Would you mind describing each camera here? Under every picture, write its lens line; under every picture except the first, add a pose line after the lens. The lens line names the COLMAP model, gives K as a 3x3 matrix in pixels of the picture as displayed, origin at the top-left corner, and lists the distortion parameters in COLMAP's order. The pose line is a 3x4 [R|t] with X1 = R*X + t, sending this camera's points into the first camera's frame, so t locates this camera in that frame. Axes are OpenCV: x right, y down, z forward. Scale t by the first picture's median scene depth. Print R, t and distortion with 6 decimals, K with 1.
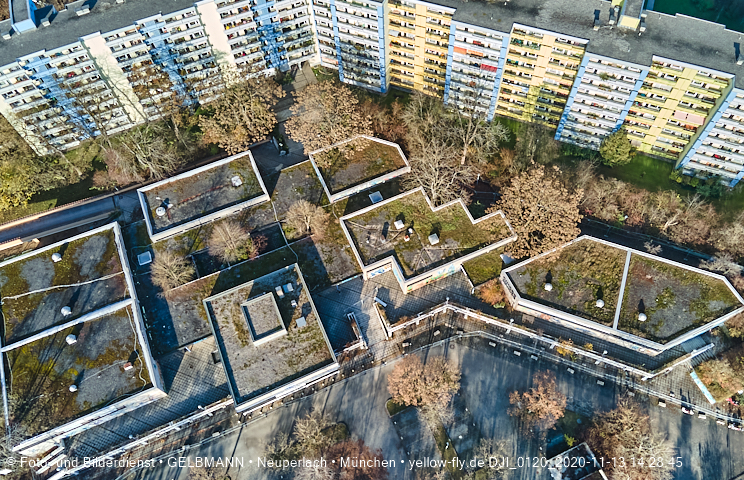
lens RADIAL K [[584.7, 0, 383.1], [0, 584.7, 217.9], [0, 0, 1]] dist [0.056214, -0.085382]
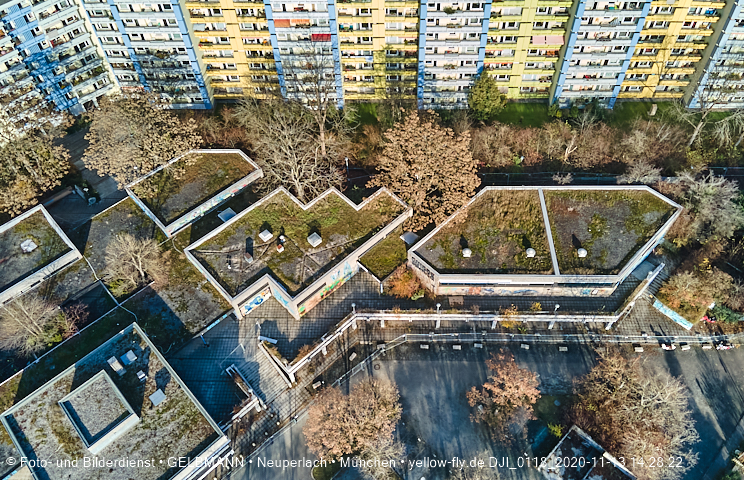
lens RADIAL K [[584.3, 0, 384.7], [0, 584.3, 214.2], [0, 0, 1]] dist [0.070858, -0.117828]
pose [[0.938518, -0.259401, 0.227803, 0.006663], [0.292246, 0.948237, -0.124252, 0.126211], [-0.183781, 0.183187, 0.965747, 0.224101]]
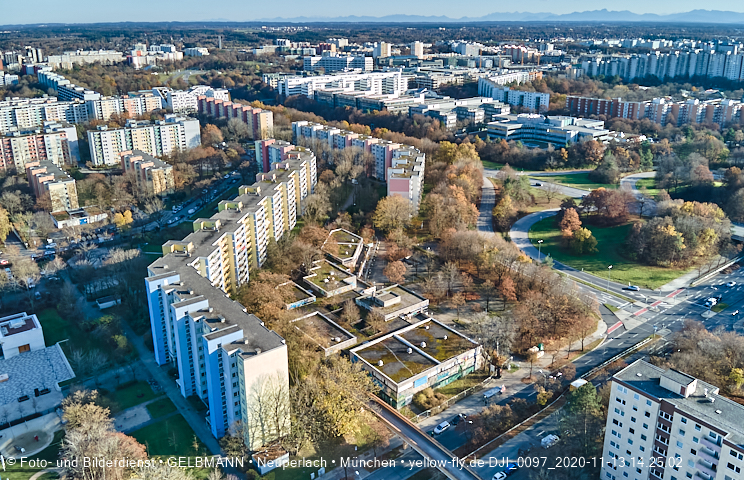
lens RADIAL K [[584.7, 0, 383.1], [0, 584.7, 217.9], [0, 0, 1]] dist [0.056214, -0.085382]
pose [[-0.248104, -0.279308, 0.927594, -1.898496], [0.836055, 0.421949, 0.350673, -0.644544], [-0.489343, 0.862523, 0.128829, 0.444267]]
